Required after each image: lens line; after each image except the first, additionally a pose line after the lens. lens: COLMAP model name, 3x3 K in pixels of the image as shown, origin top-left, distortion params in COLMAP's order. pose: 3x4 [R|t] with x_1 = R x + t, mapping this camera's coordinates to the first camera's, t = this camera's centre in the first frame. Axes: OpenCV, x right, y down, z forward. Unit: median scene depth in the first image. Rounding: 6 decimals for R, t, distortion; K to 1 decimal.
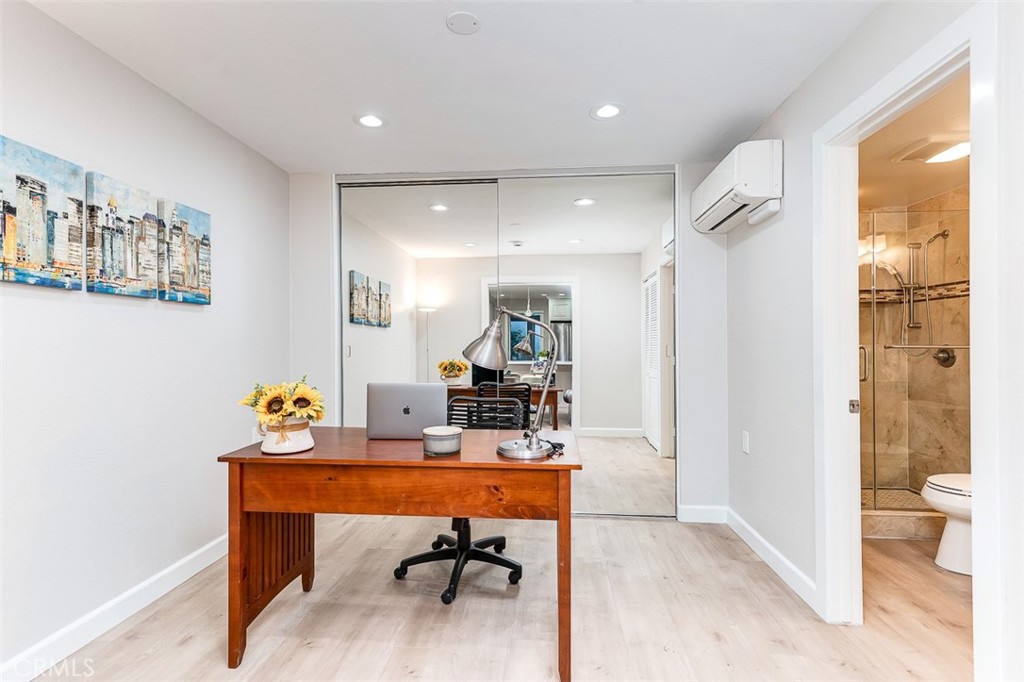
lens RADIAL K [[485.1, 0, 515.5], [0, 485.1, 343.1], [0, 0, 1]] dist [0.011354, 0.002299]
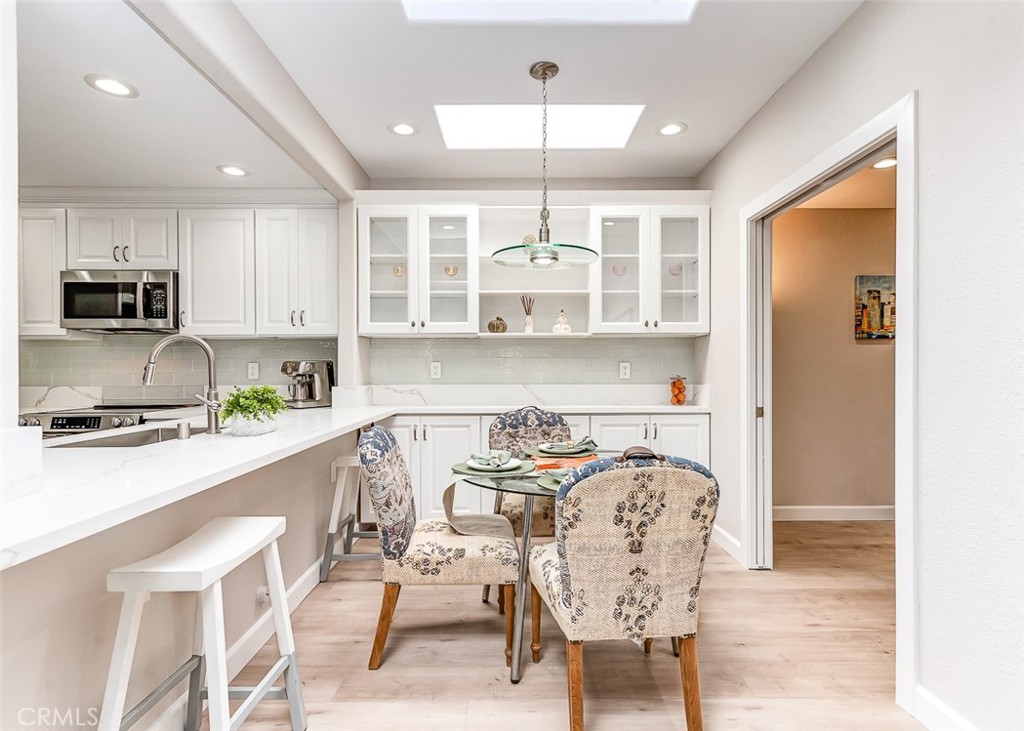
lens RADIAL K [[517.2, 0, 520.6], [0, 517.2, 365.4], [0, 0, 1]] dist [0.006618, 0.001948]
pose [[0.079911, 0.000318, -0.996802, 1.144123], [0.006985, 0.999975, 0.000879, -0.012393], [0.996778, -0.007033, 0.079907, -0.720363]]
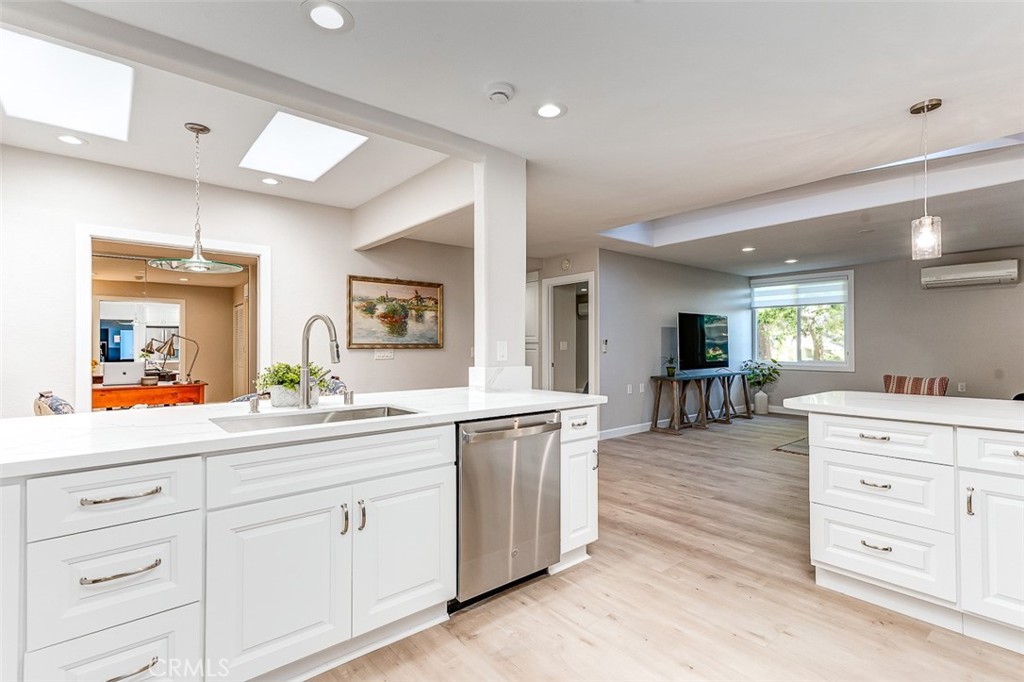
lens RADIAL K [[485.1, 0, 517.5], [0, 485.1, 342.2], [0, 0, 1]] dist [0.011354, 0.002299]
pose [[0.718750, 0.008069, 0.695222, -0.595661], [-0.003645, 0.999963, -0.007838, -0.013284], [-0.695259, 0.003099, 0.718752, -2.587362]]
